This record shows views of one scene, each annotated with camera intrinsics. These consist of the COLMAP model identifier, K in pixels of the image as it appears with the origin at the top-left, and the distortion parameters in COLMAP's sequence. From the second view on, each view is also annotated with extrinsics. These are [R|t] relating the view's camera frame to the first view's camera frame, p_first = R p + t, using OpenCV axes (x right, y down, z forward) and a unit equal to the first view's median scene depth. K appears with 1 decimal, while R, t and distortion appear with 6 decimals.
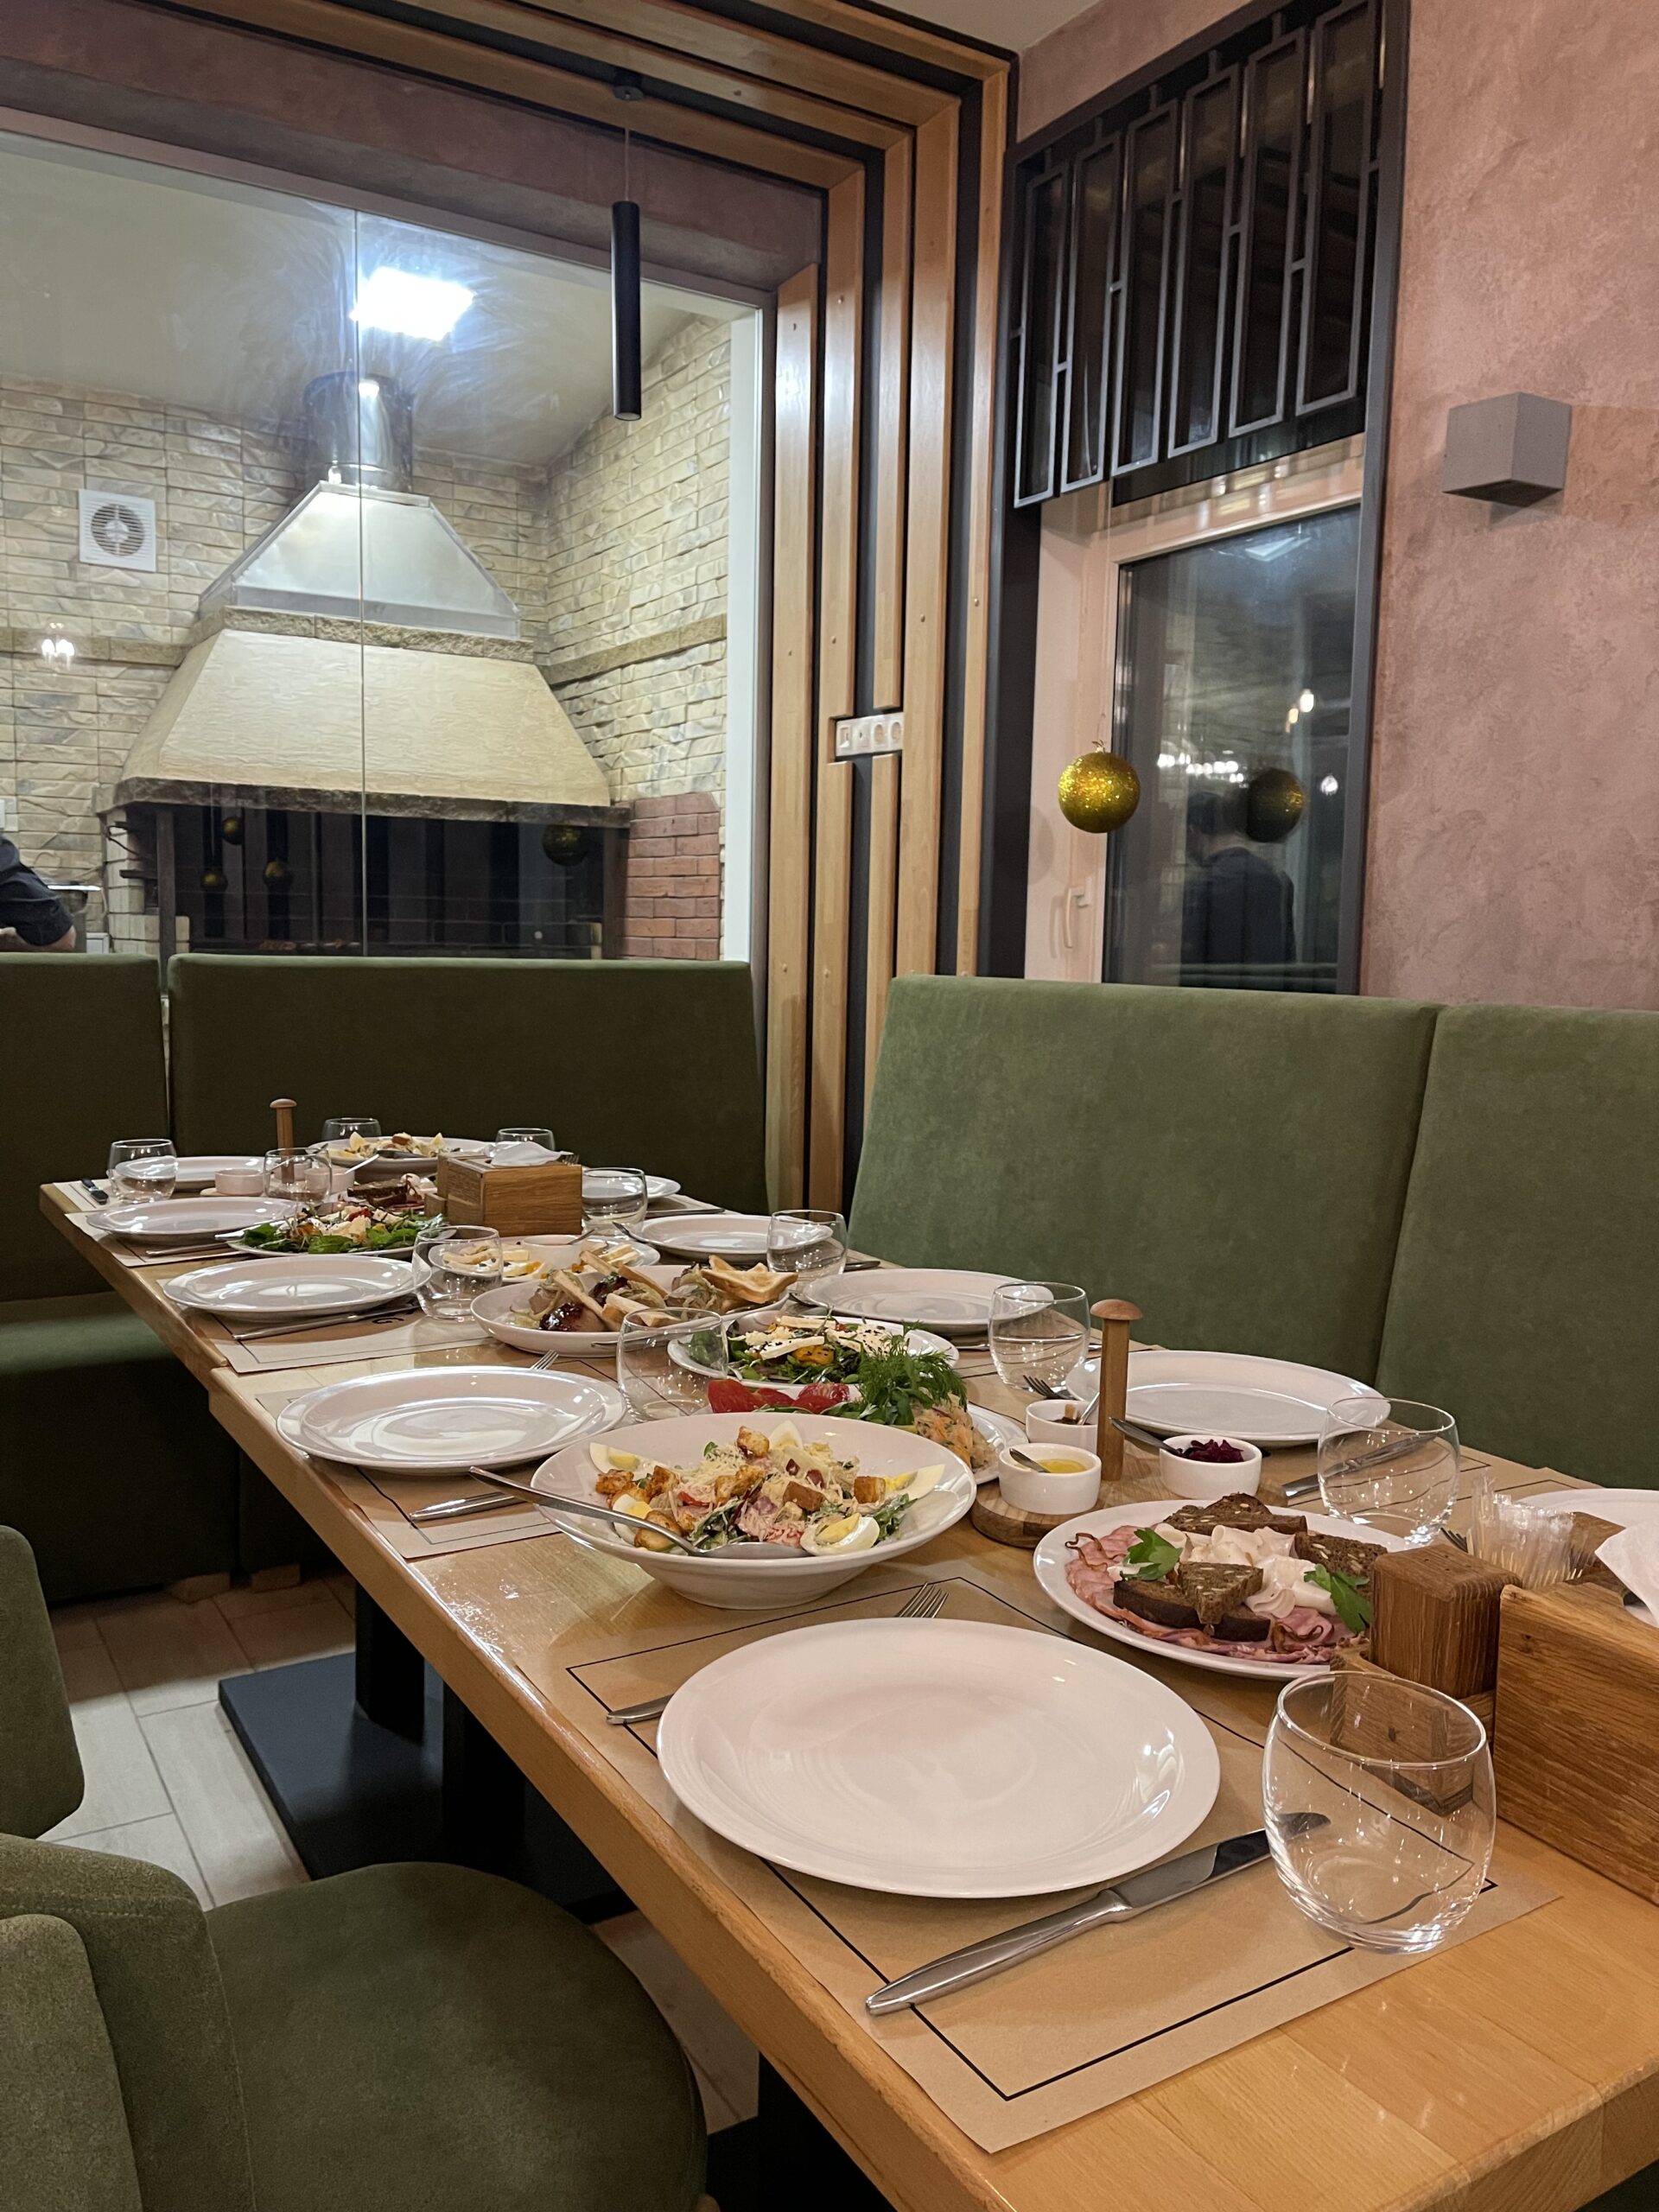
lens RADIAL K [[1680.7, 0, 829.5], [0, 1680.7, 1106.0], [0, 0, 1]] dist [0.142829, -0.001867]
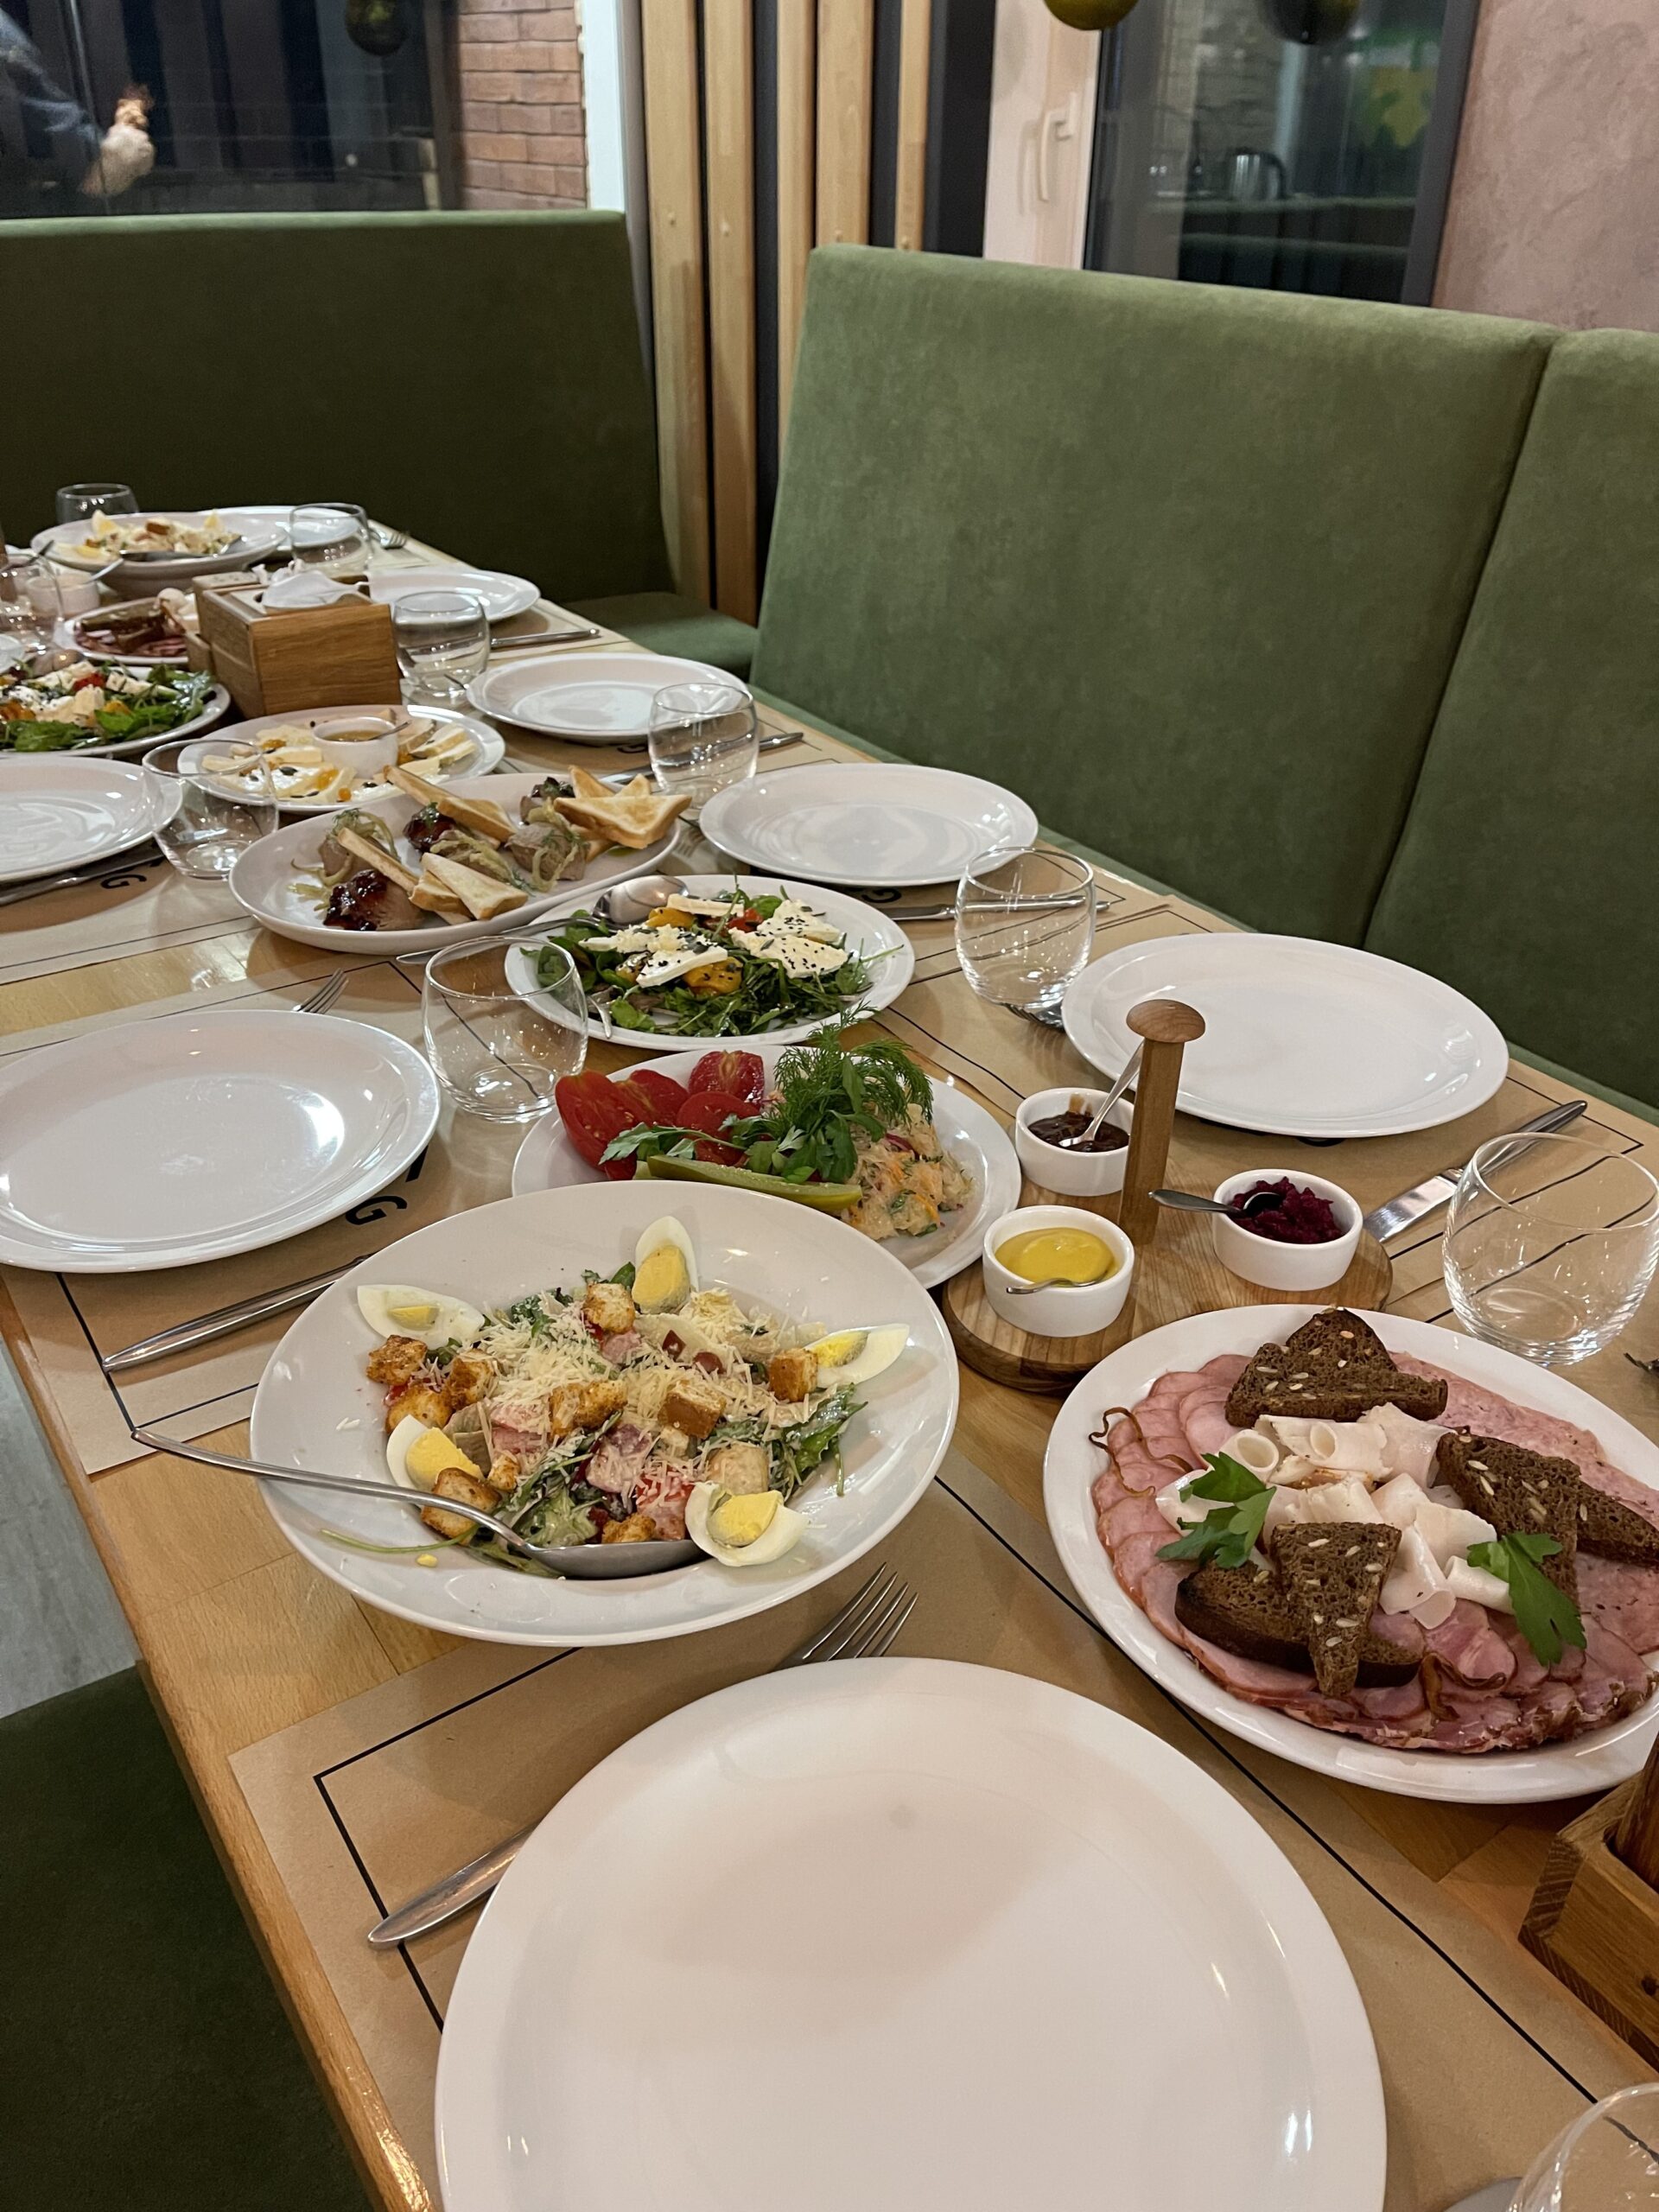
lens RADIAL K [[1702.4, 0, 853.9], [0, 1702.4, 1104.0], [0, 0, 1]] dist [0.101896, -0.114632]
pose [[0.998237, -0.031357, 0.050404, 0.007117], [0.008345, 0.914797, 0.403828, -0.055295], [-0.058772, -0.402695, 0.913446, 0.185642]]
